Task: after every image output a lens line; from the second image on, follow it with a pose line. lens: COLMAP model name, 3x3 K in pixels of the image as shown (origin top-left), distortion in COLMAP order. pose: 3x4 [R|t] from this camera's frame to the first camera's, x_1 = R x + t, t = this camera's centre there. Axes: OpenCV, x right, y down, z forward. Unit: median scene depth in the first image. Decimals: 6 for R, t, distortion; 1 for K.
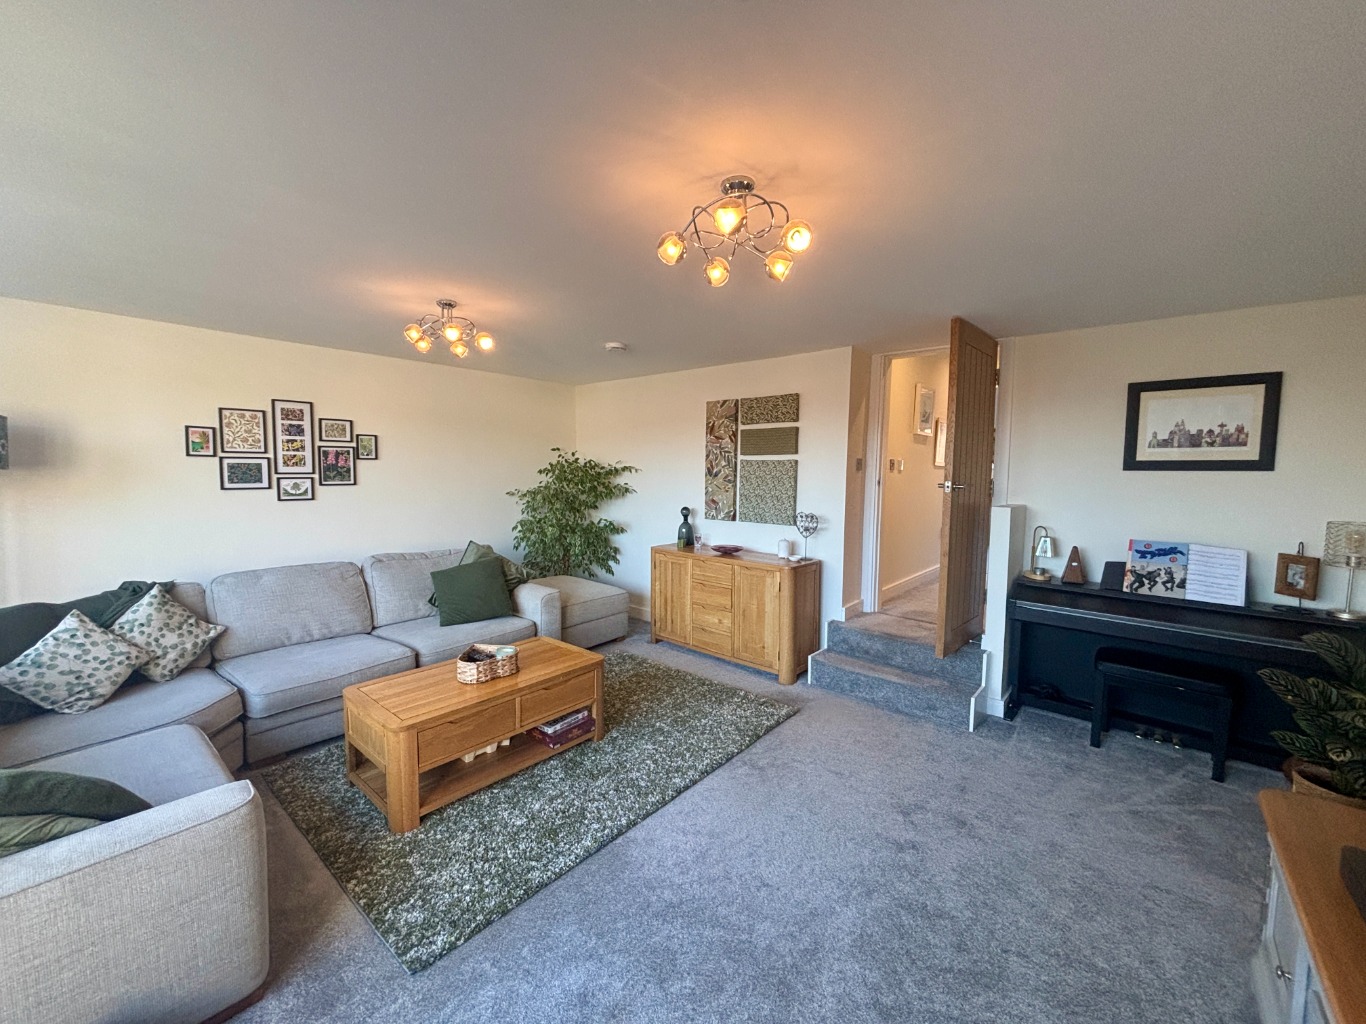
lens RADIAL K [[549.1, 0, 683.0], [0, 549.1, 512.0], [0, 0, 1]] dist [-0.000302, -0.000010]
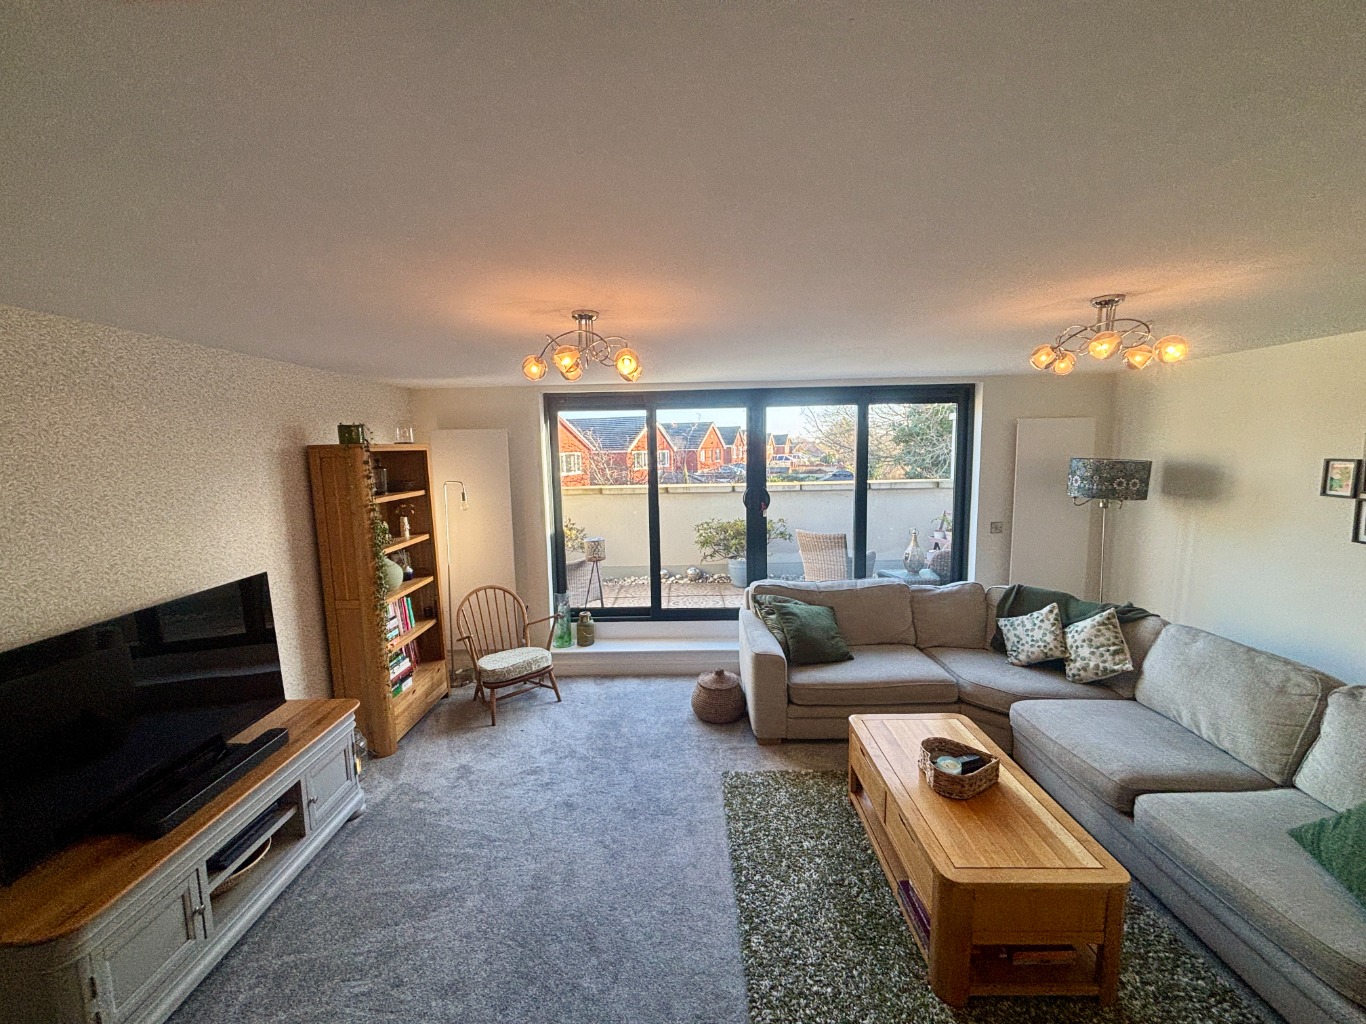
lens RADIAL K [[549.1, 0, 683.0], [0, 549.1, 512.0], [0, 0, 1]] dist [-0.000302, -0.000010]
pose [[-0.763387, 0.082433, -0.640659, 0.457822], [-0.037056, 0.984601, 0.170842, -0.234147], [0.644877, 0.154159, -0.748578, 1.281427]]
